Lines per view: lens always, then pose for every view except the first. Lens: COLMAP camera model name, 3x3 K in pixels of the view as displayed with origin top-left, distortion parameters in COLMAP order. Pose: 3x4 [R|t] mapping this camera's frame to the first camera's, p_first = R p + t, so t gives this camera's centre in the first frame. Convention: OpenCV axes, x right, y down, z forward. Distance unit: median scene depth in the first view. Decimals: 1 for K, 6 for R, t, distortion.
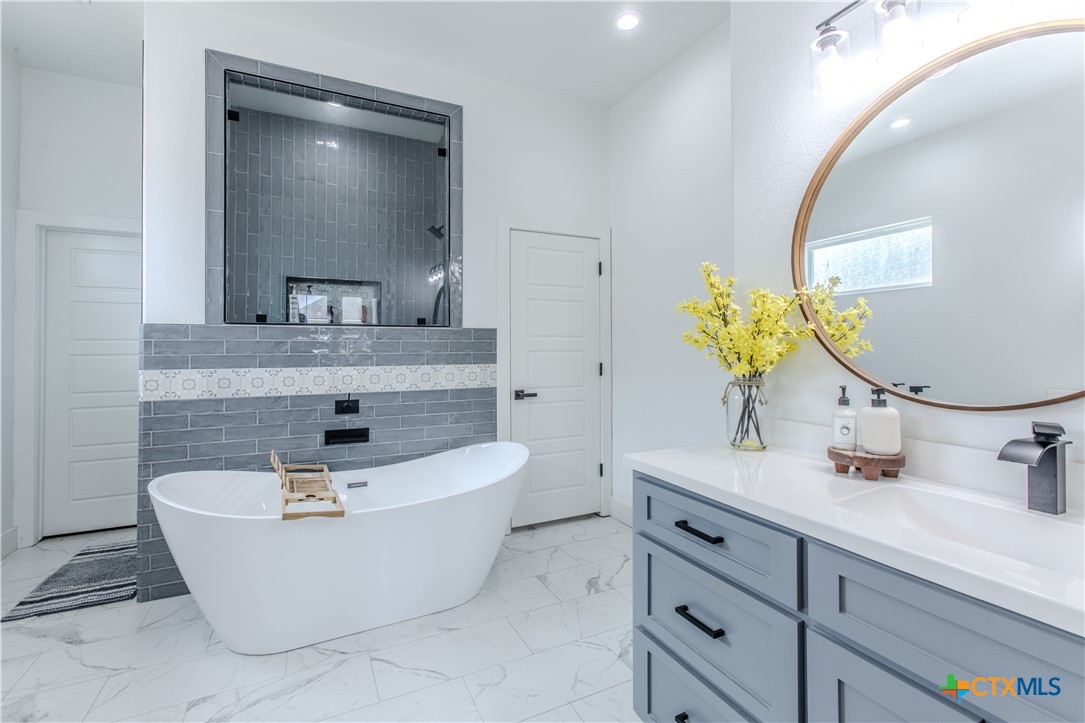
lens RADIAL K [[485.2, 0, 534.8], [0, 485.2, 344.4], [0, 0, 1]] dist [-0.001770, 0.006441]
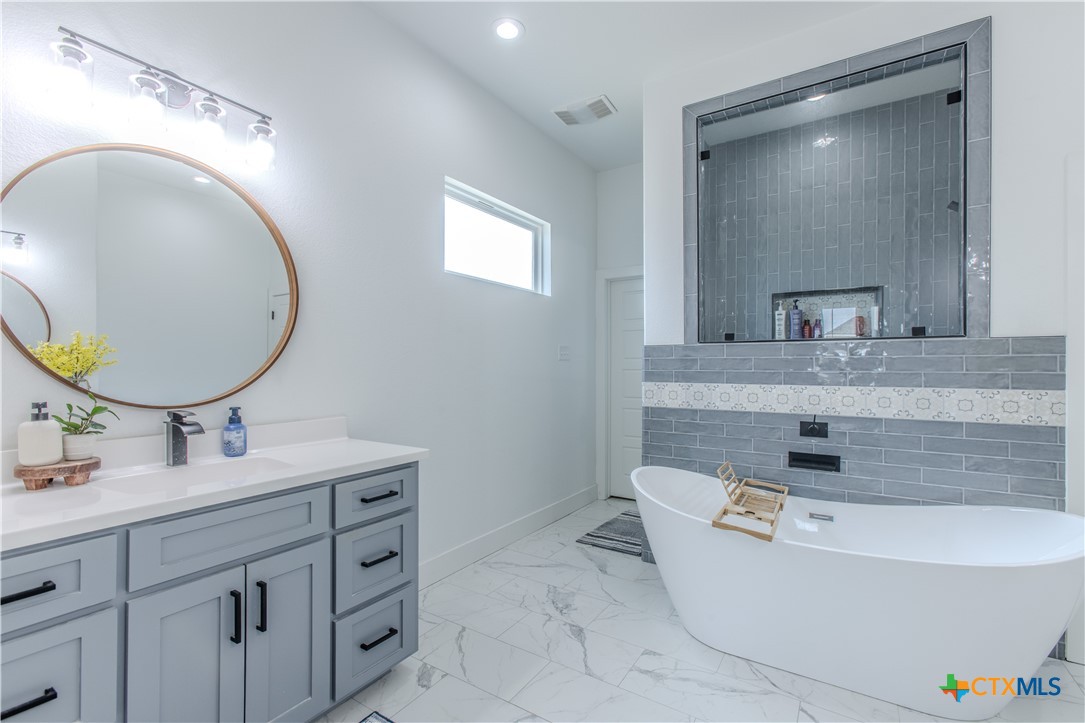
lens RADIAL K [[491.4, 0, 539.8], [0, 491.4, 370.5], [0, 0, 1]] dist [-0.000488, 0.007628]
pose [[0.521059, 0.012041, -0.853436, 0.136245], [0.003286, 0.999865, 0.016113, 0.000956], [0.853514, -0.011200, 0.520949, 0.080983]]
